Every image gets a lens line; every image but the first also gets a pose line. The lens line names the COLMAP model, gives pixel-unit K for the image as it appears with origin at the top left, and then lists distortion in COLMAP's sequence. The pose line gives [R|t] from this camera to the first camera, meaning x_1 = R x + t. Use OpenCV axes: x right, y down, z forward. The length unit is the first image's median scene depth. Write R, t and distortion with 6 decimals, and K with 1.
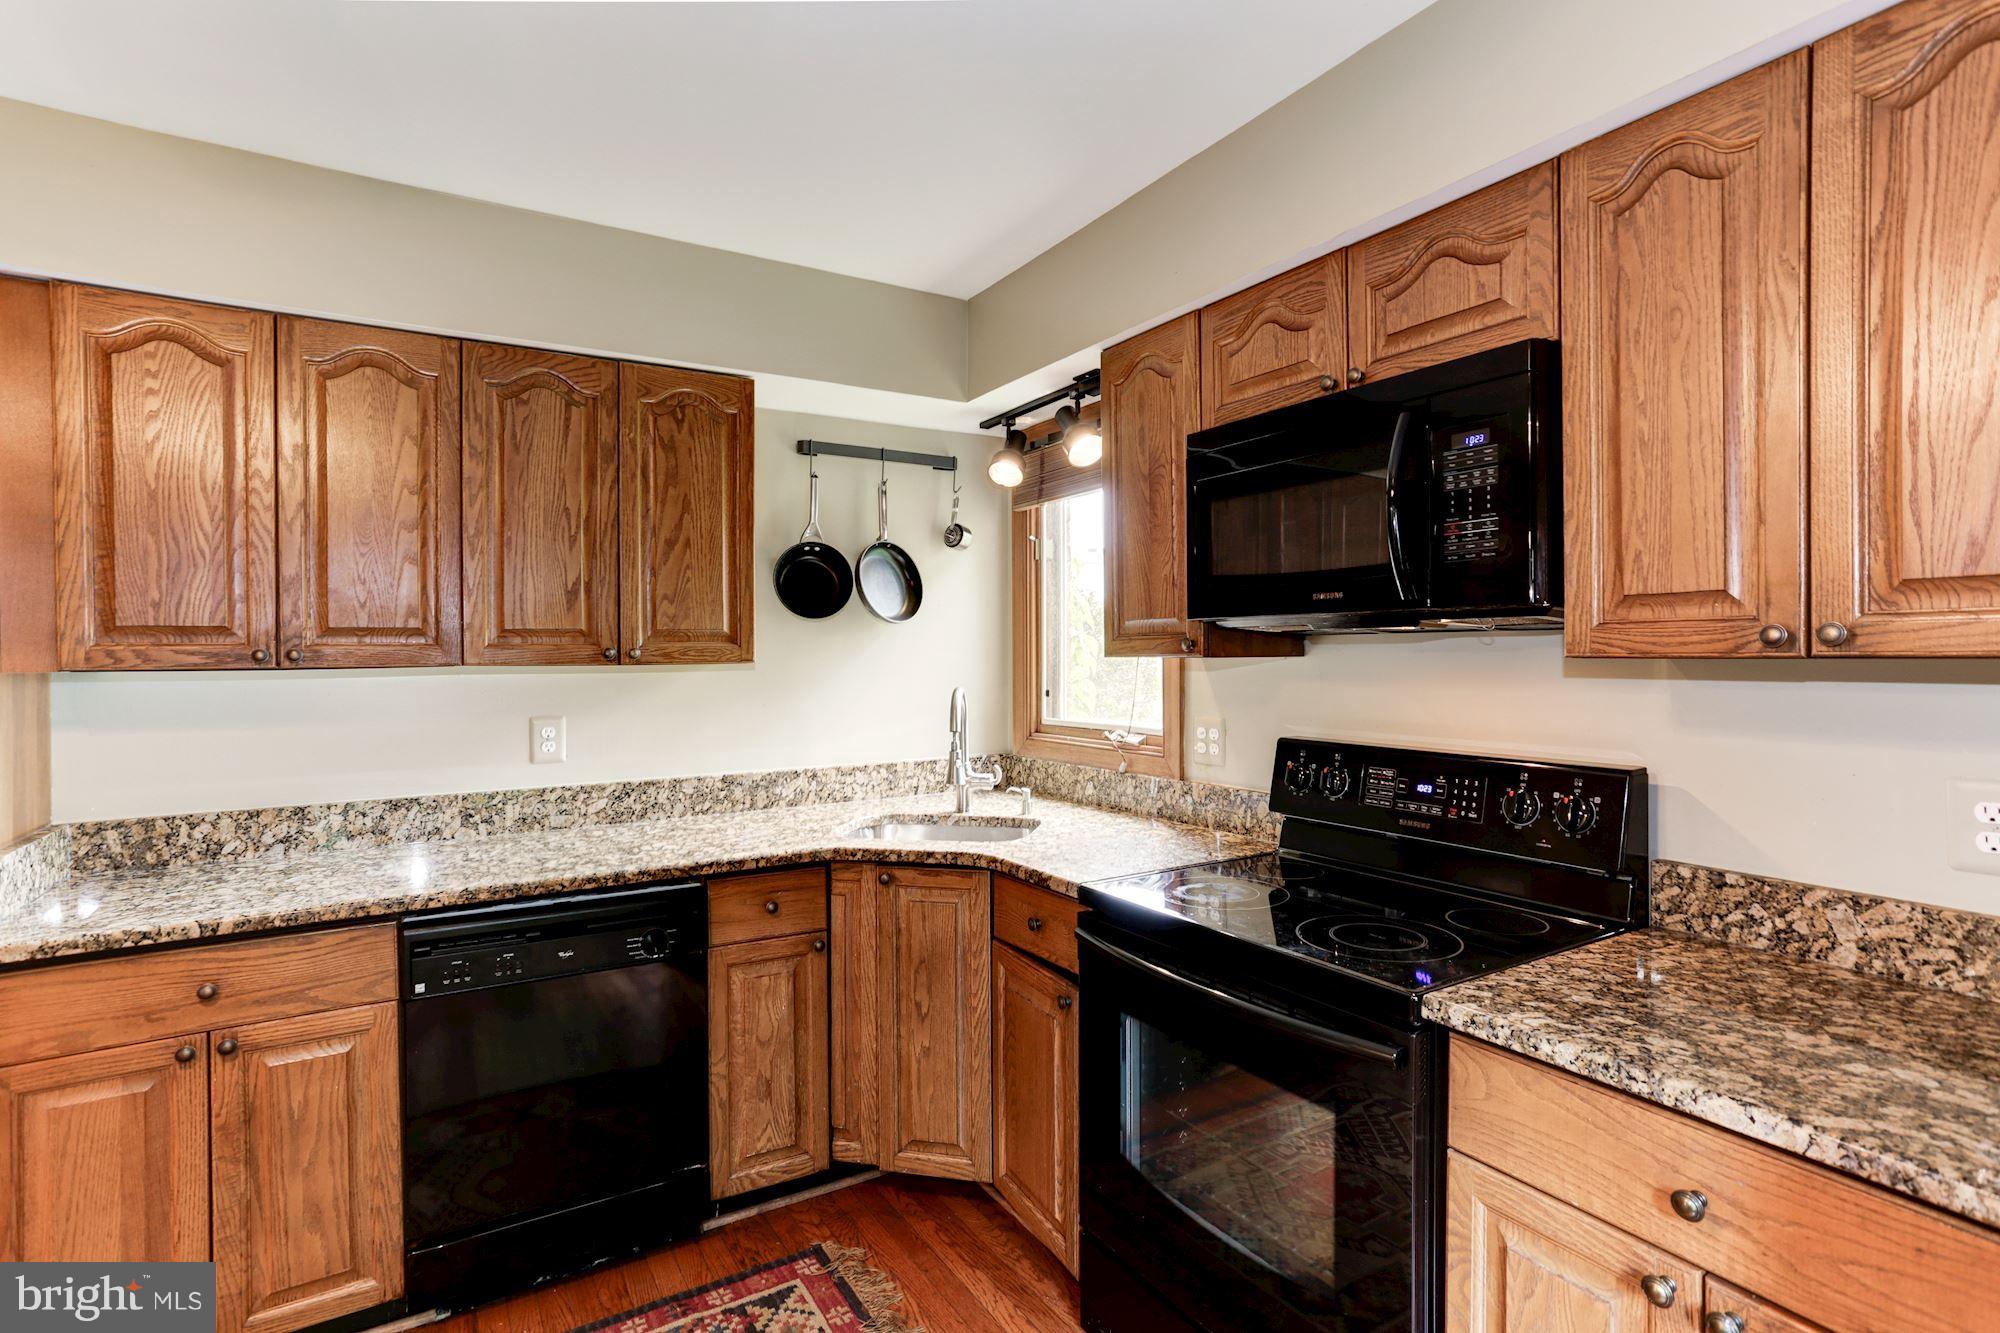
lens RADIAL K [[1009.0, 0, 1004.9], [0, 1009.0, 656.9], [0, 0, 1]] dist [-0.034521, 0.026701]
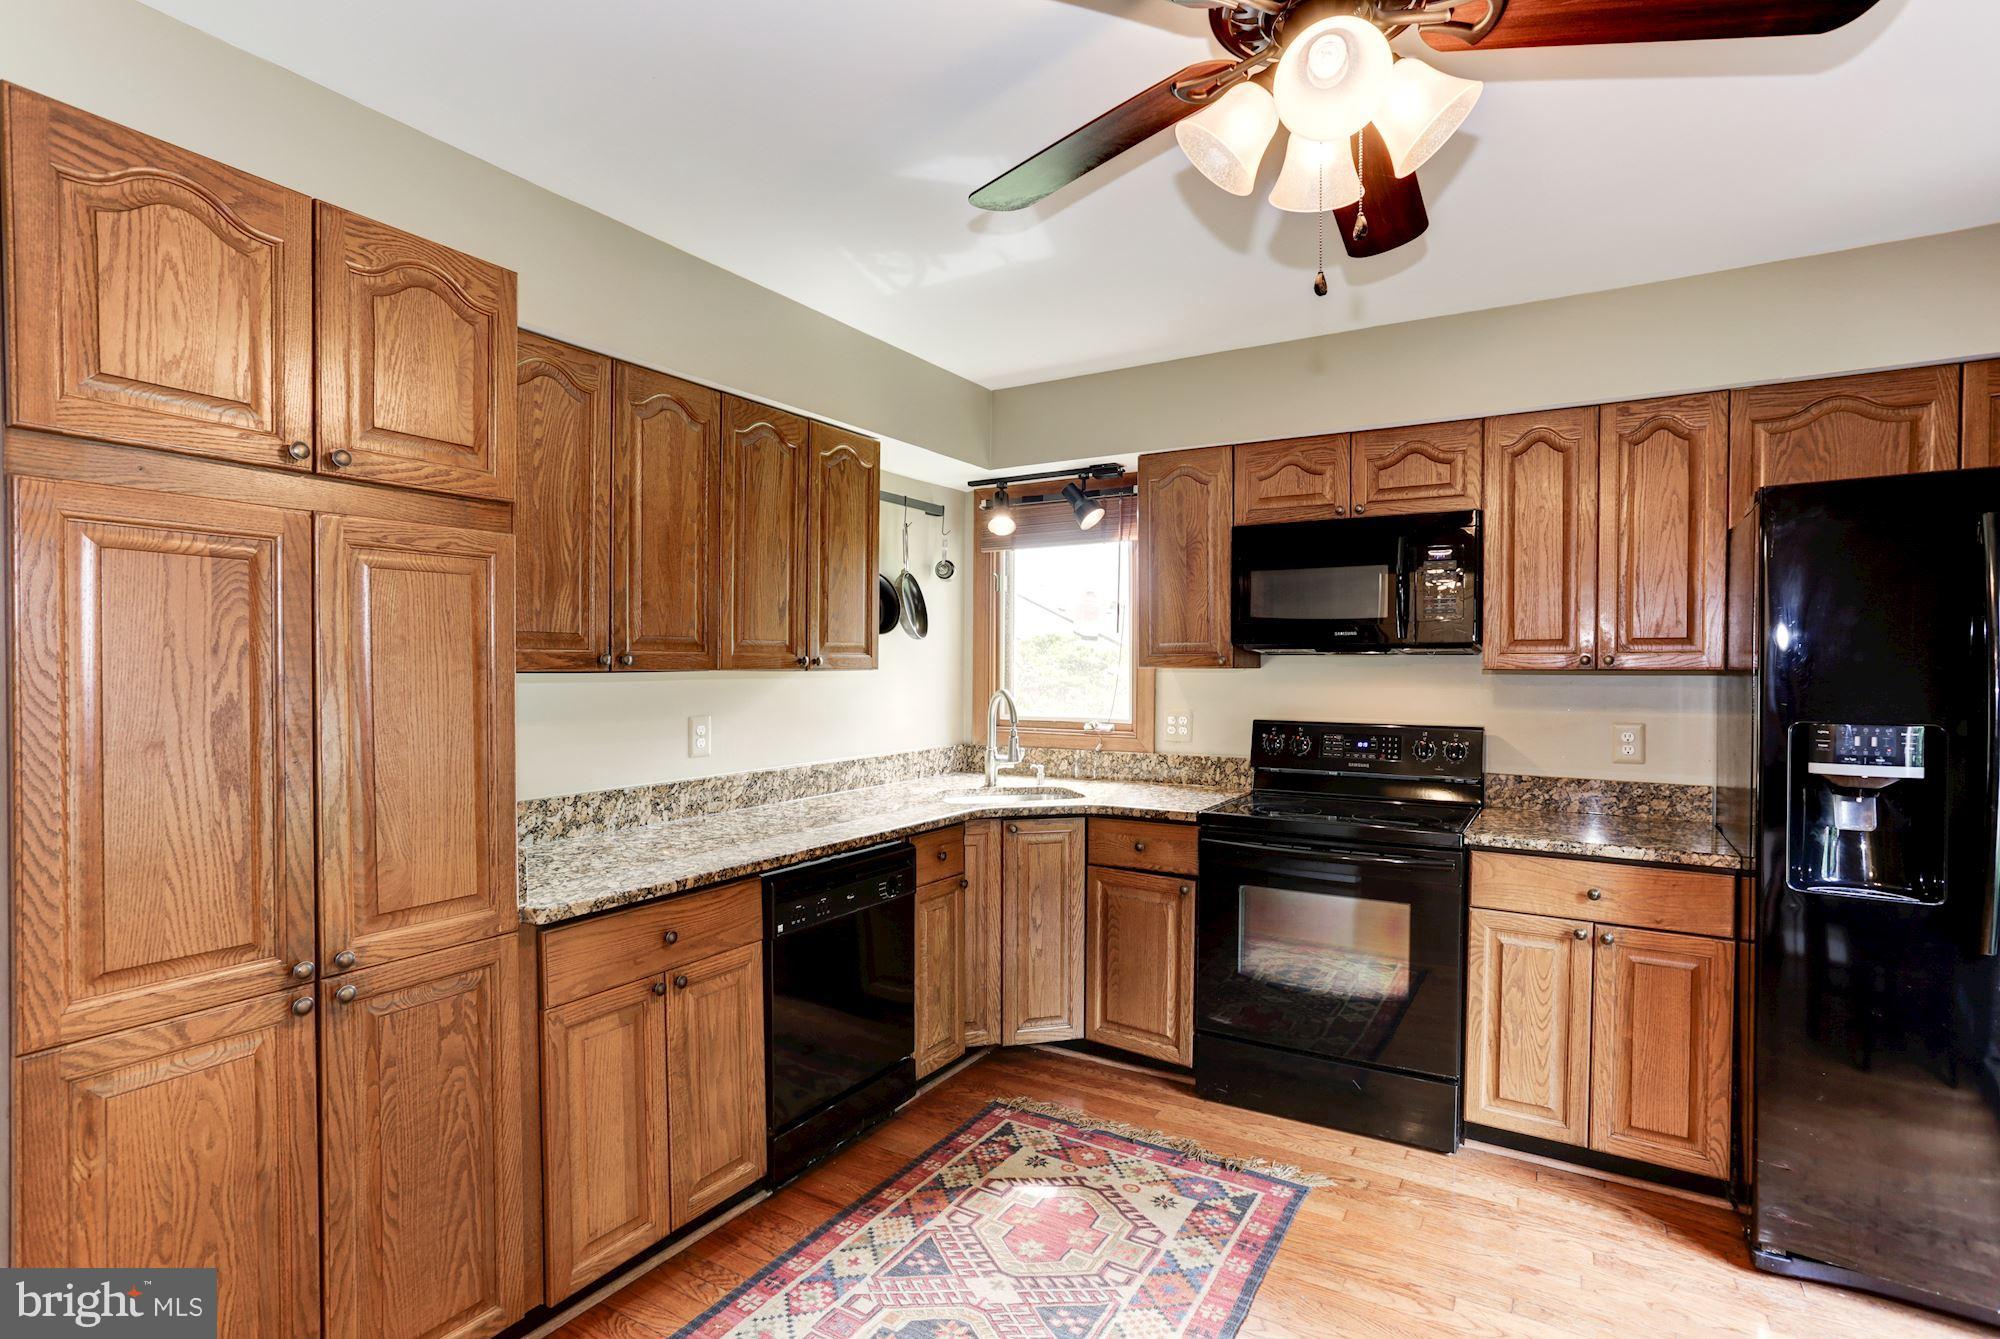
lens RADIAL K [[1052.7, 0, 1006.4], [0, 1052.7, 686.3], [0, 0, 1]] dist [-0.044254, 0.034826]
pose [[0.873491, 0.000084, 0.486840, -0.928557], [-0.007458, 0.999885, 0.013208, 0.009699], [-0.486783, -0.015168, 0.873391, -0.262955]]
